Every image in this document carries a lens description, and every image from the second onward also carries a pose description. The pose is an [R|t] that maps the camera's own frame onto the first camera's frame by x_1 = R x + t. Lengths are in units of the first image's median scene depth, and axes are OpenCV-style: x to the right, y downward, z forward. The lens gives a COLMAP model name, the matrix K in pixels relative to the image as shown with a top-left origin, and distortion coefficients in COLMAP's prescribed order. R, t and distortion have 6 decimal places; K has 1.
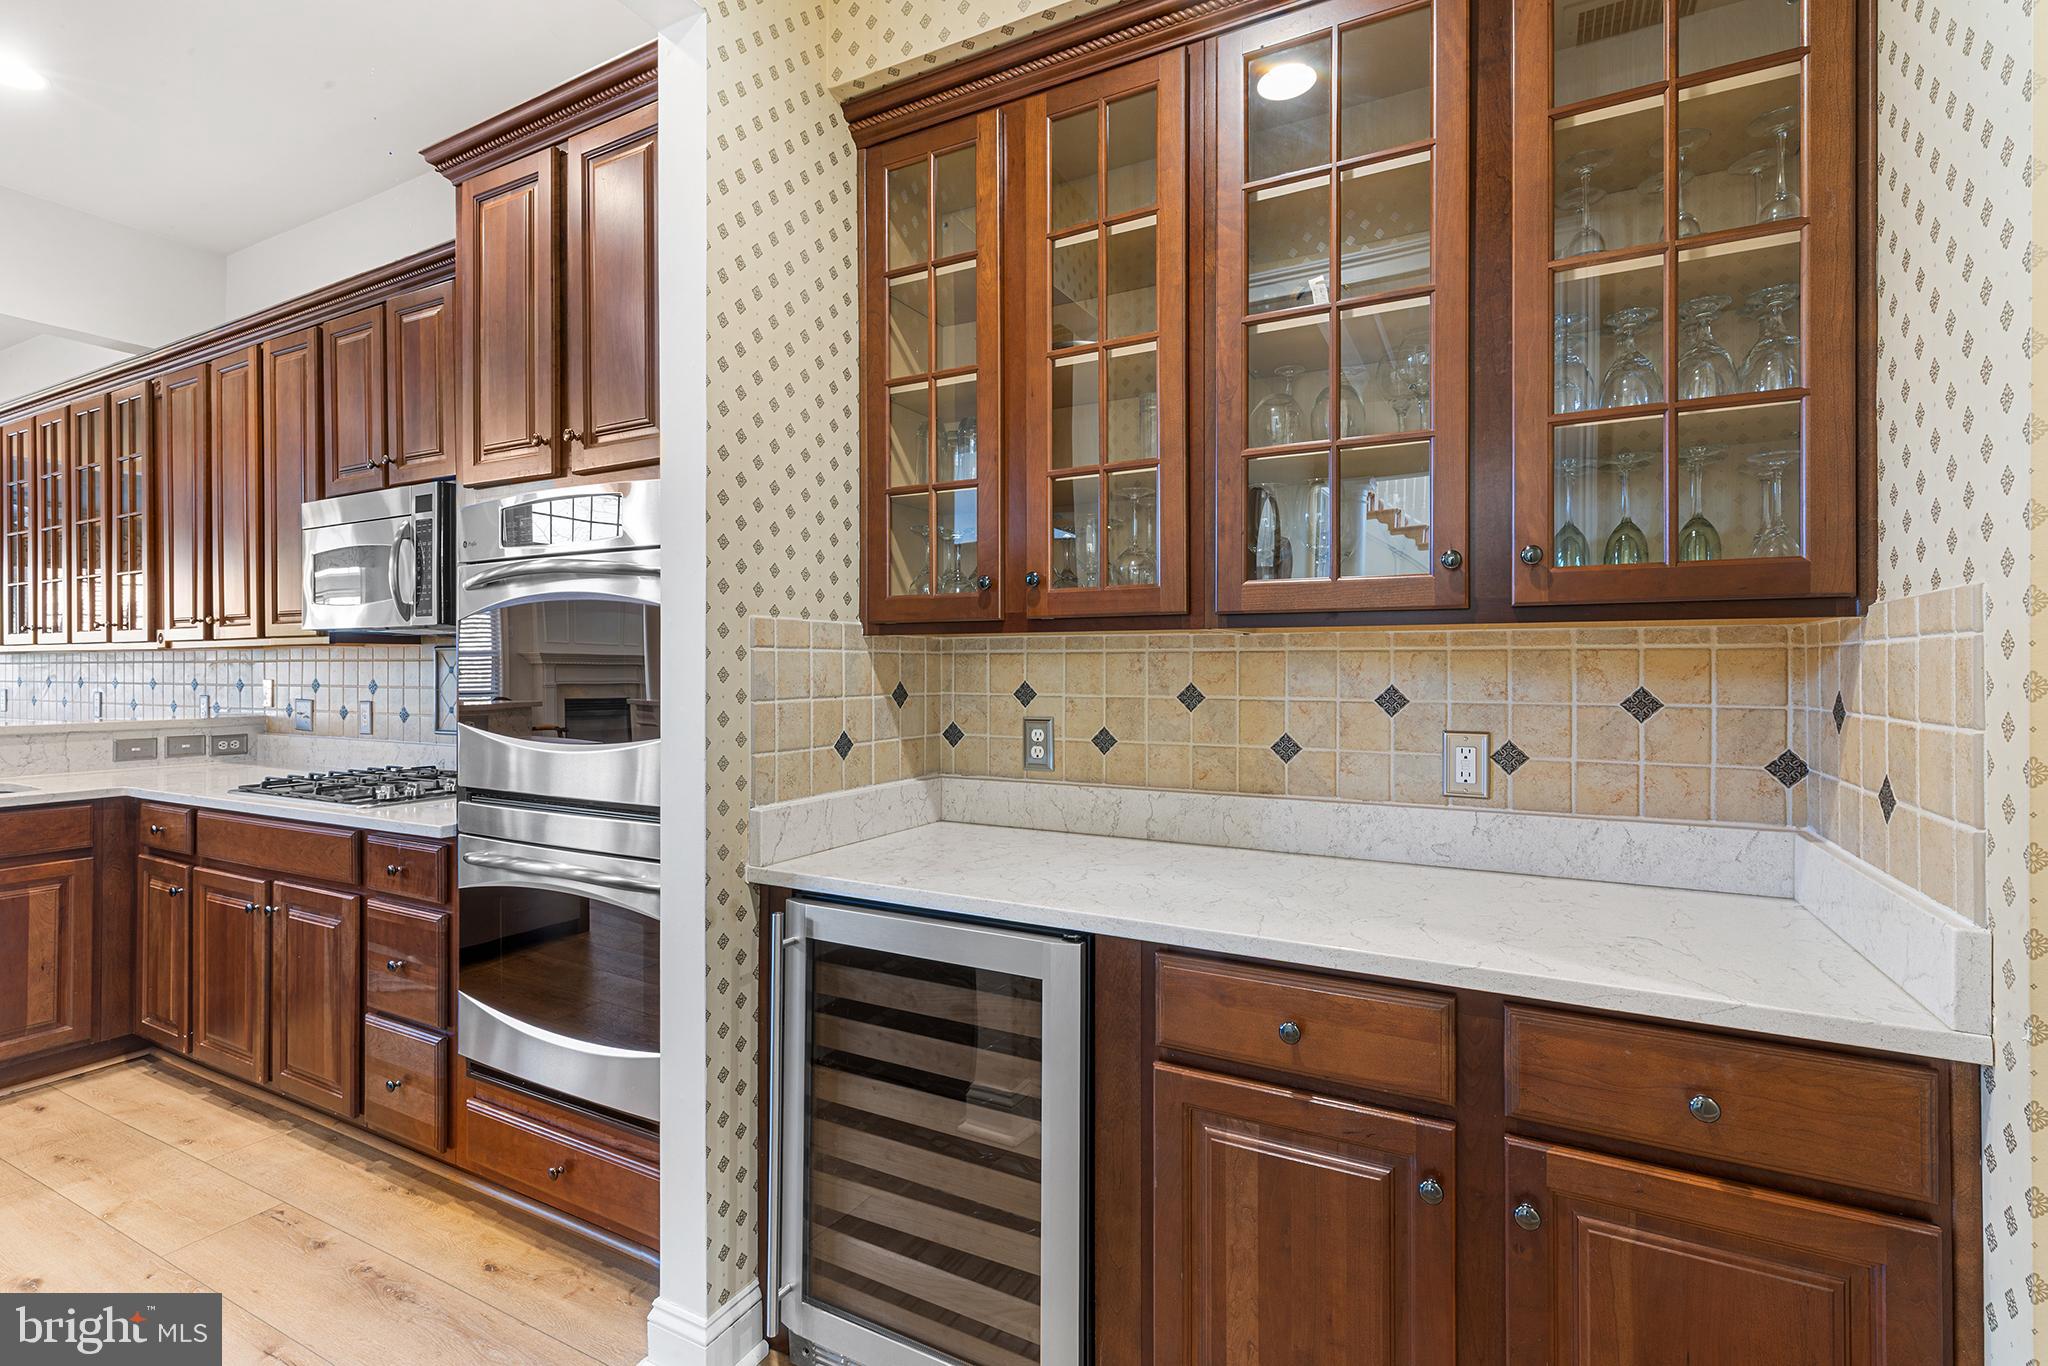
lens RADIAL K [[923.9, 0, 1028.9], [0, 923.9, 657.2], [0, 0, 1]] dist [-0.000224, 0.000006]
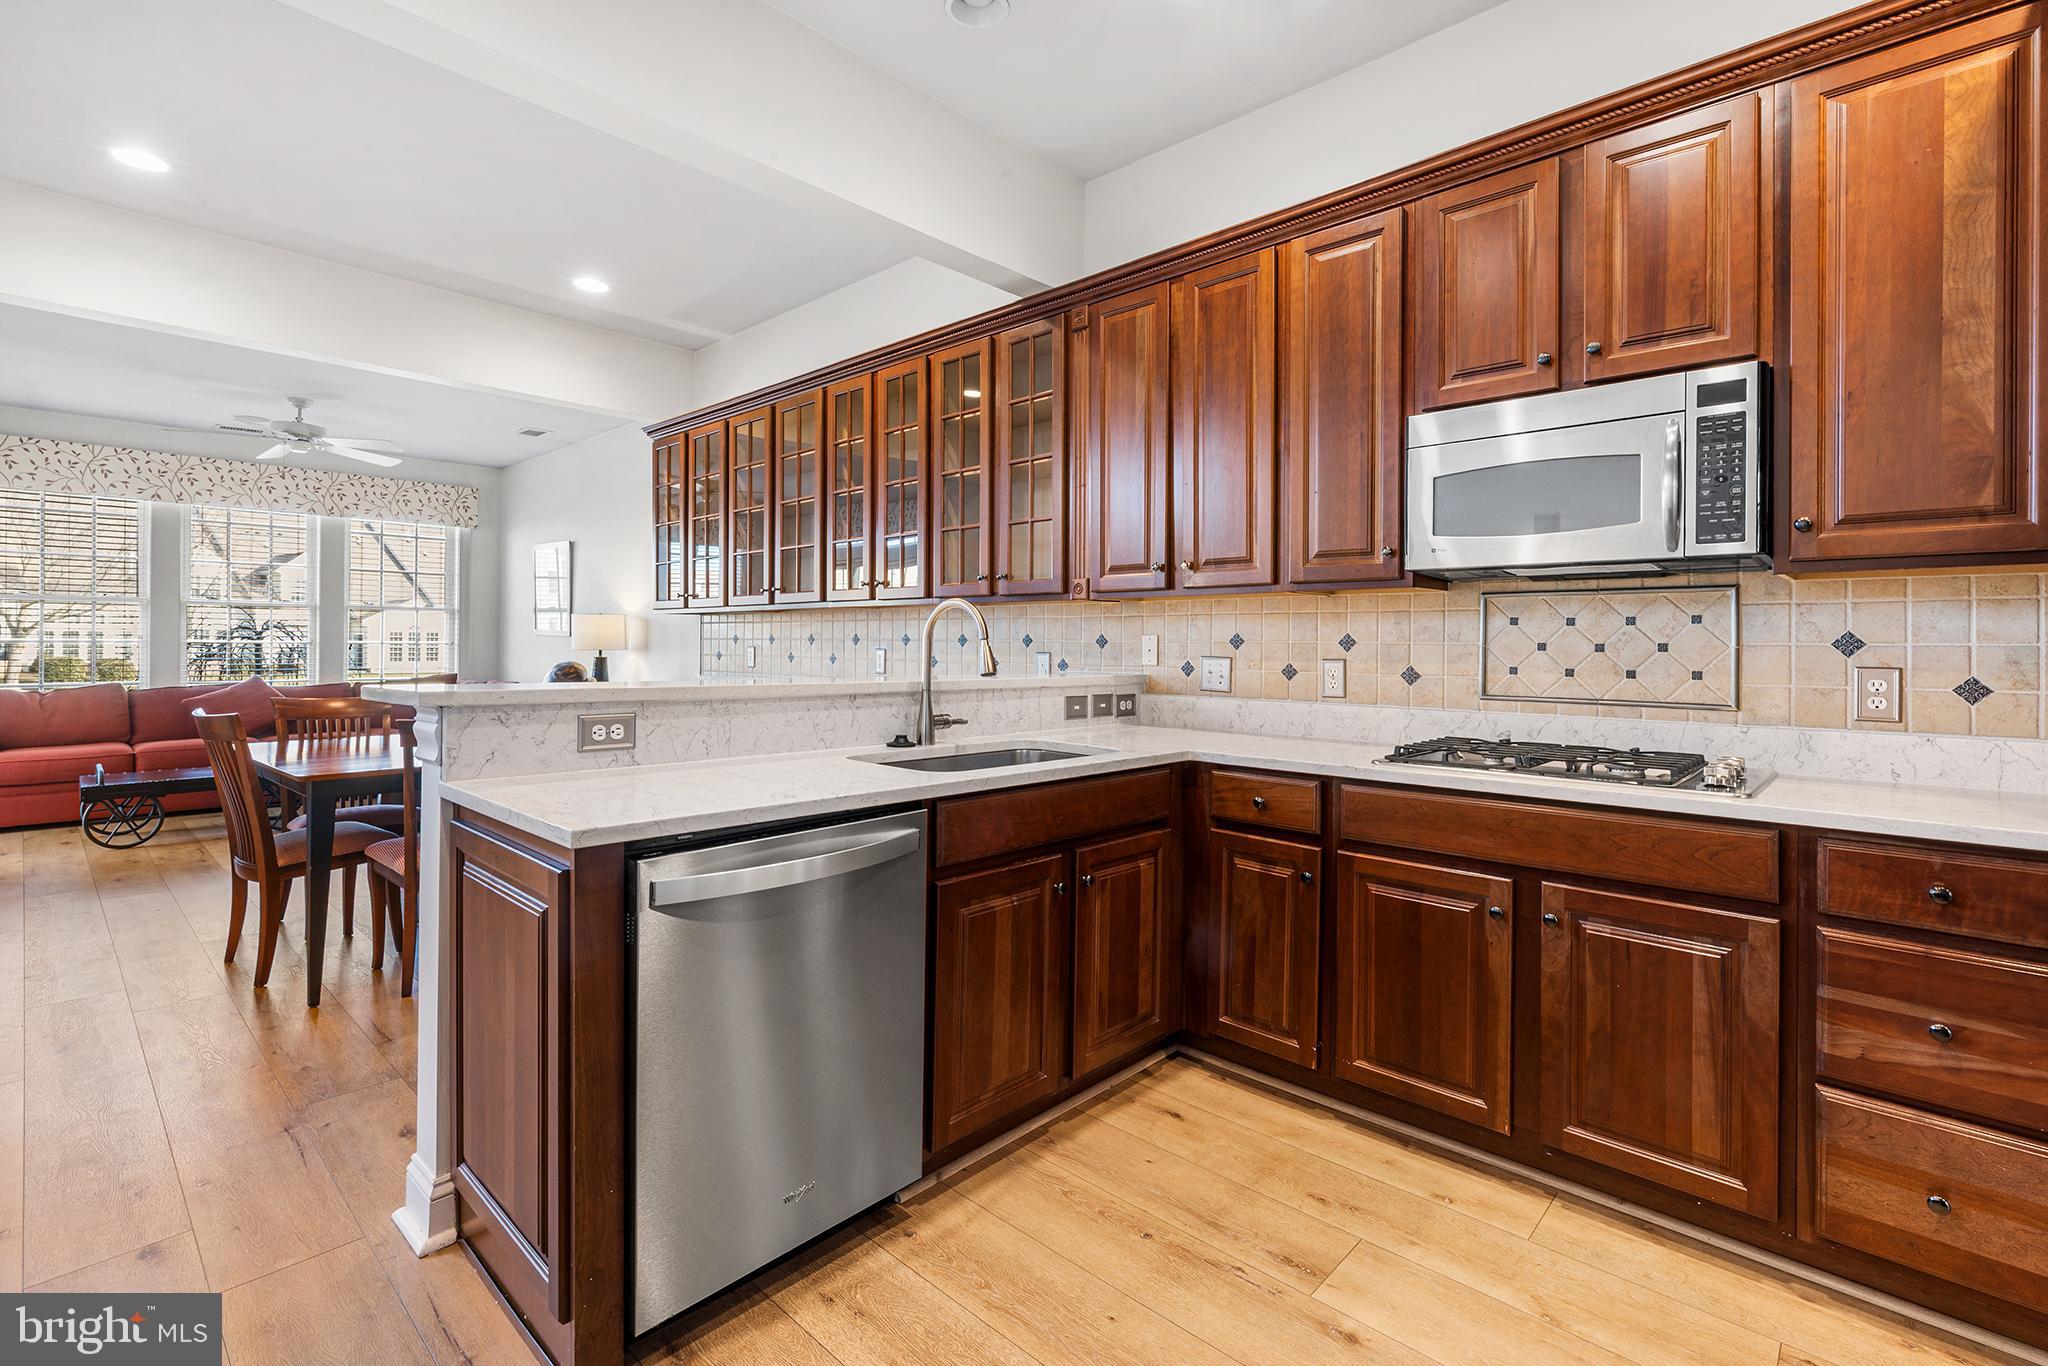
lens RADIAL K [[928.0, 0, 1029.6], [0, 928.0, 644.0], [0, 0, 1]] dist [0.003243, -0.000063]
pose [[0.962999, 0.012627, -0.269209, -1.017088], [-0.010574, 0.999903, 0.009076, 0.037895], [0.269298, -0.005893, 0.963039, 0.123562]]
